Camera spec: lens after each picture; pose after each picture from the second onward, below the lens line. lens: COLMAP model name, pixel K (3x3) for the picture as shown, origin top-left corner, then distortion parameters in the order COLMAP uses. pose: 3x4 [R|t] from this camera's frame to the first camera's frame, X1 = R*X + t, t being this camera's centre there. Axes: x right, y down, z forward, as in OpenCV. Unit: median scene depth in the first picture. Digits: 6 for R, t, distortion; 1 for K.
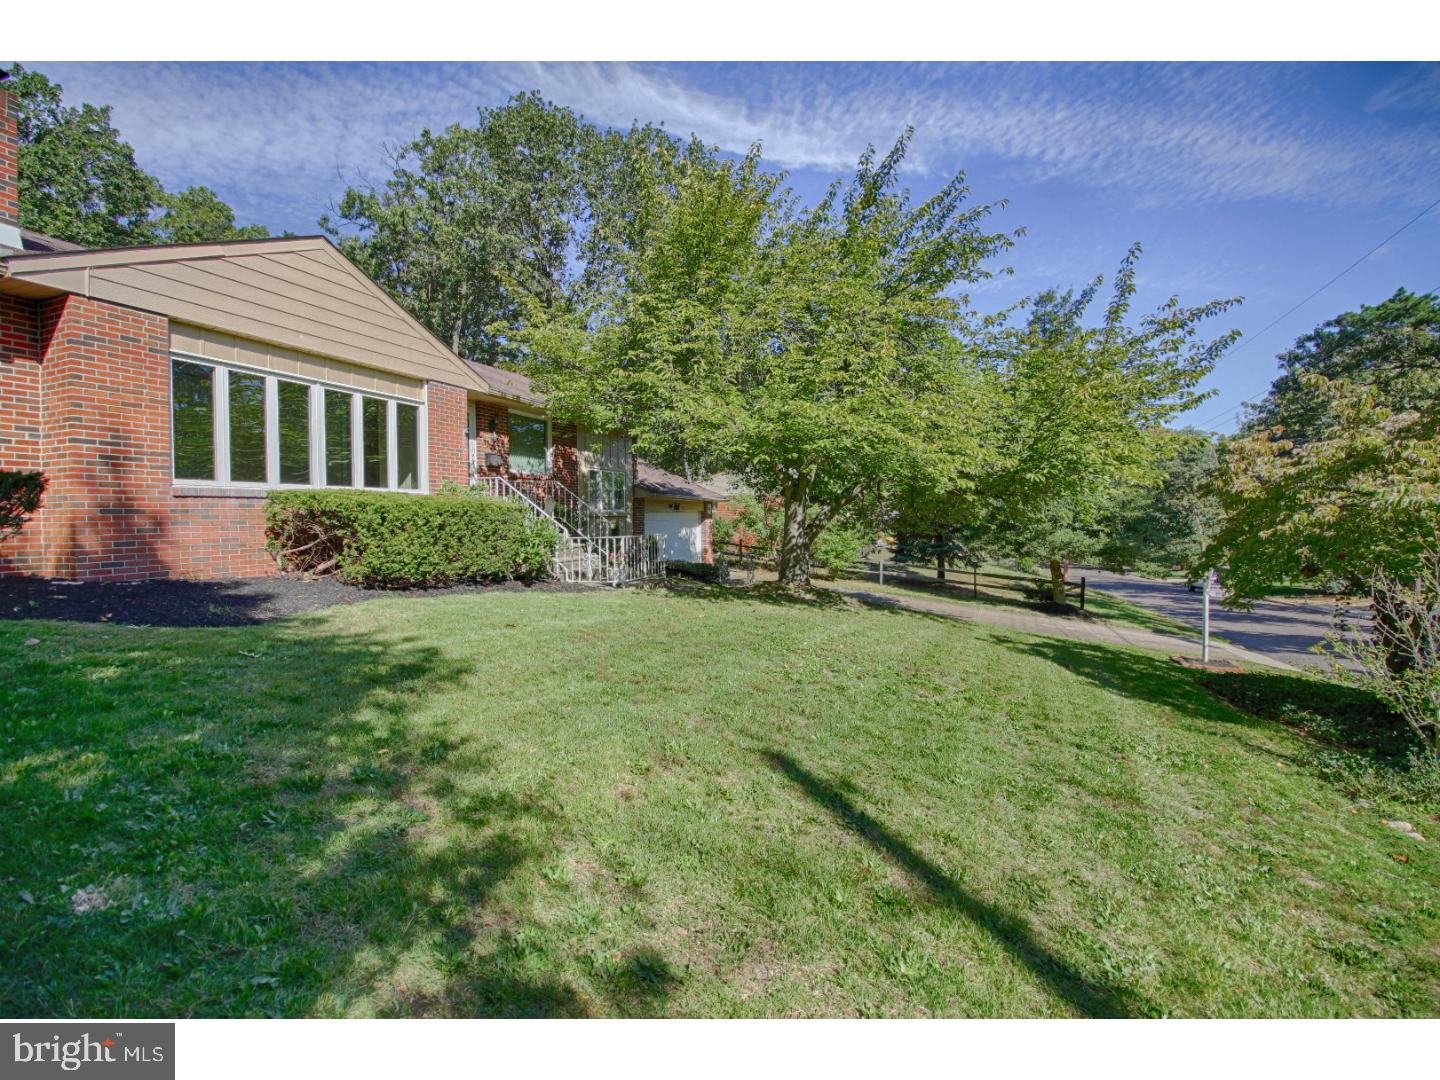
lens RADIAL K [[667.8, 0, 717.6], [0, 667.8, 532.7], [0, 0, 1]] dist [-0.003744, -0.002888]
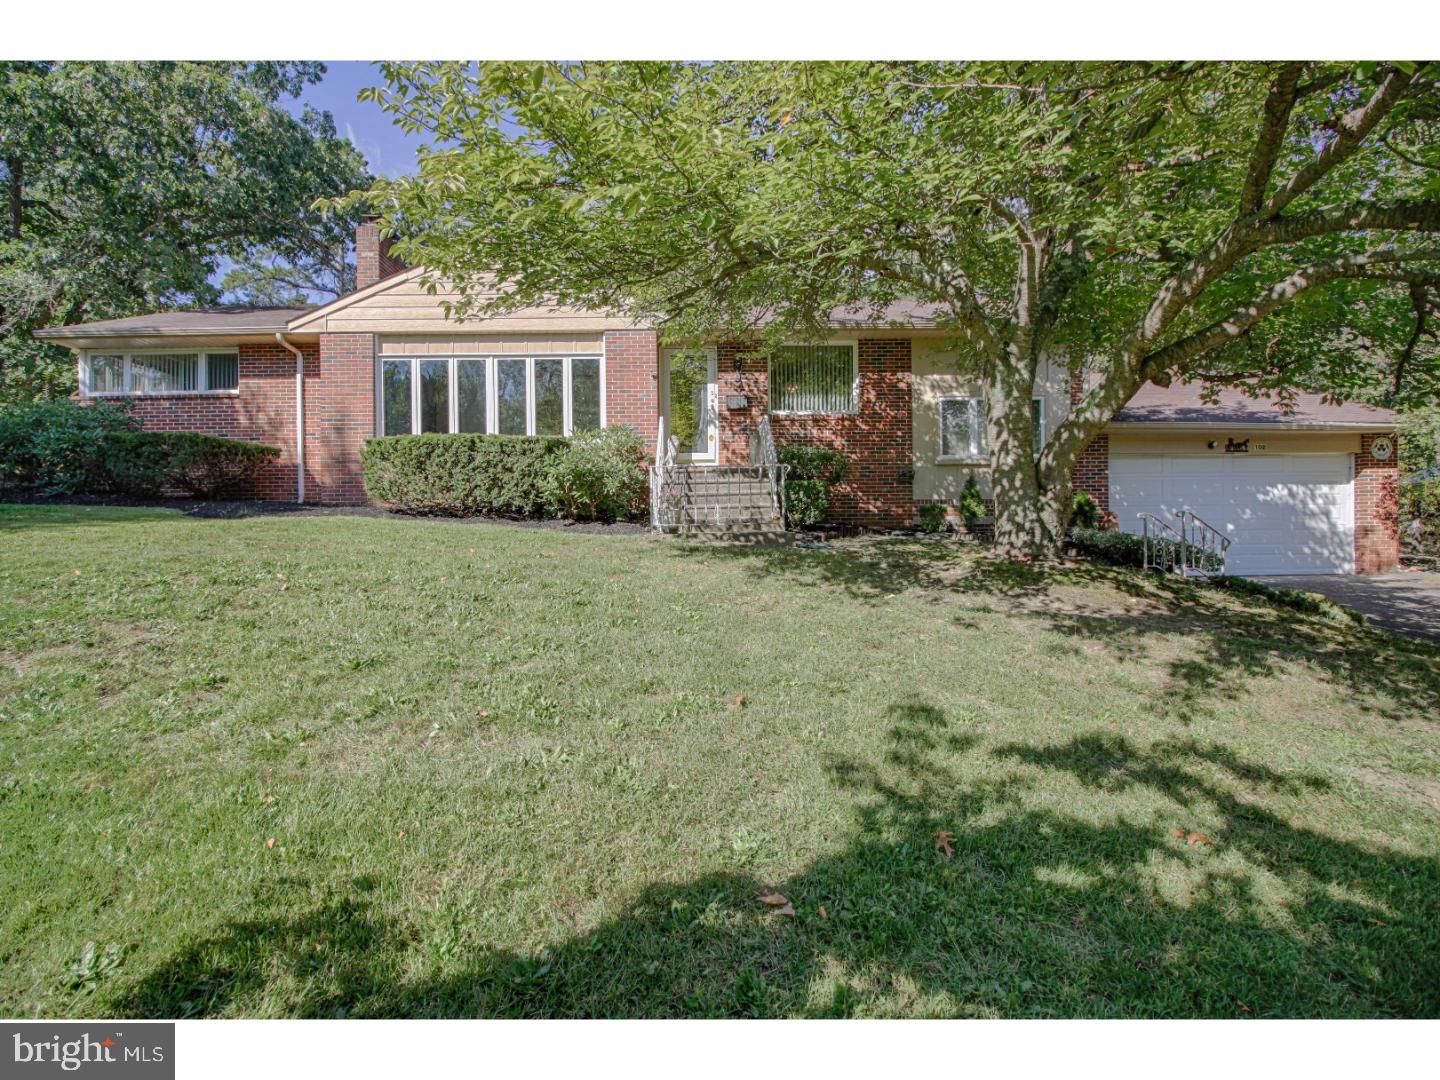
lens RADIAL K [[667.8, 0, 718.6], [0, 667.8, 540.9], [0, 0, 1]] dist [-0.003744, -0.002888]
pose [[0.357133, 0.054230, -0.932478, 0.486989], [-0.020164, 0.998528, 0.050349, 0.033704], [0.933836, 0.000821, 0.357701, 0.613561]]
